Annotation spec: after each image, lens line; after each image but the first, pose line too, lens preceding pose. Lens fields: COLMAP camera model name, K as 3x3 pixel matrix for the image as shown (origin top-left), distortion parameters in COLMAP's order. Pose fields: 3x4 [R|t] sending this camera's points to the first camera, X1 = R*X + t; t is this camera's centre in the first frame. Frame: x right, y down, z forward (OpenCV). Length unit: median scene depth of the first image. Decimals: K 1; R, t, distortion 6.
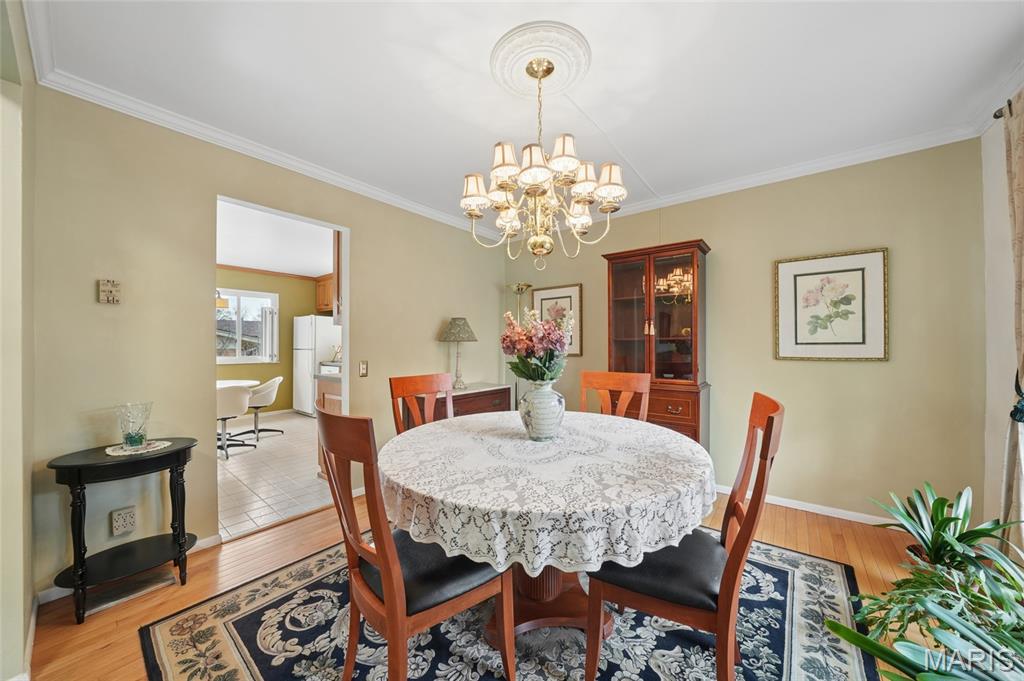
lens RADIAL K [[356.9, 0, 504.8], [0, 356.9, 346.5], [0, 0, 1]] dist [-0.021720, 0.001070]
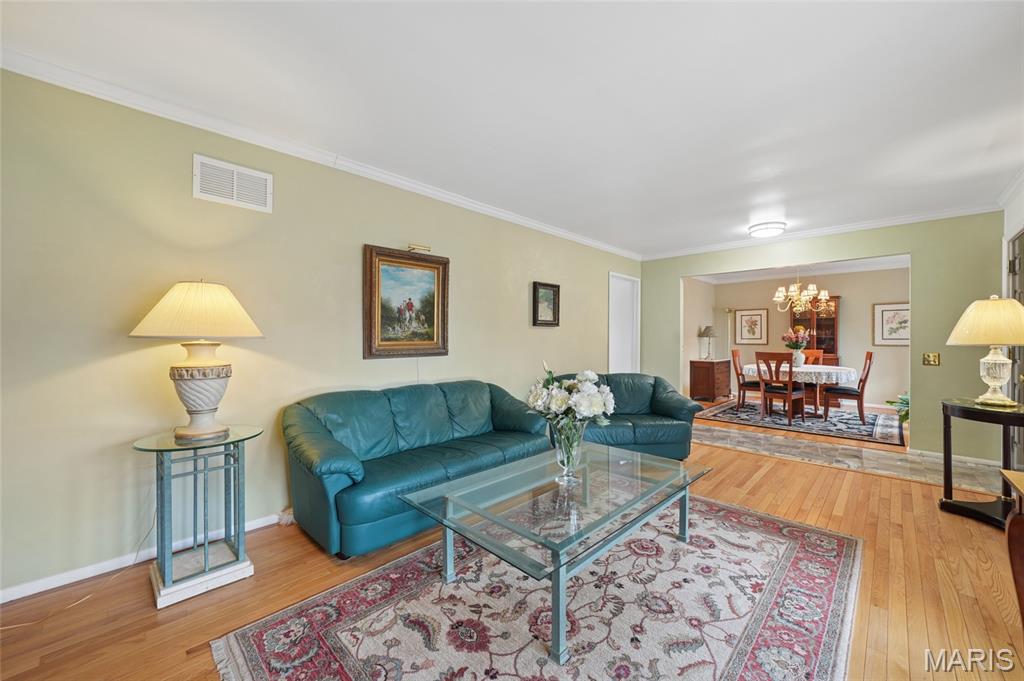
lens RADIAL K [[384.1, 0, 514.3], [0, 384.1, 339.8], [0, 0, 1]] dist [-0.001234, -0.000071]
pose [[0.995416, 0.006264, -0.095432, -0.861735], [-0.006125, 0.999980, 0.001740, 0.004638], [0.095441, -0.001147, 0.995434, -1.117551]]
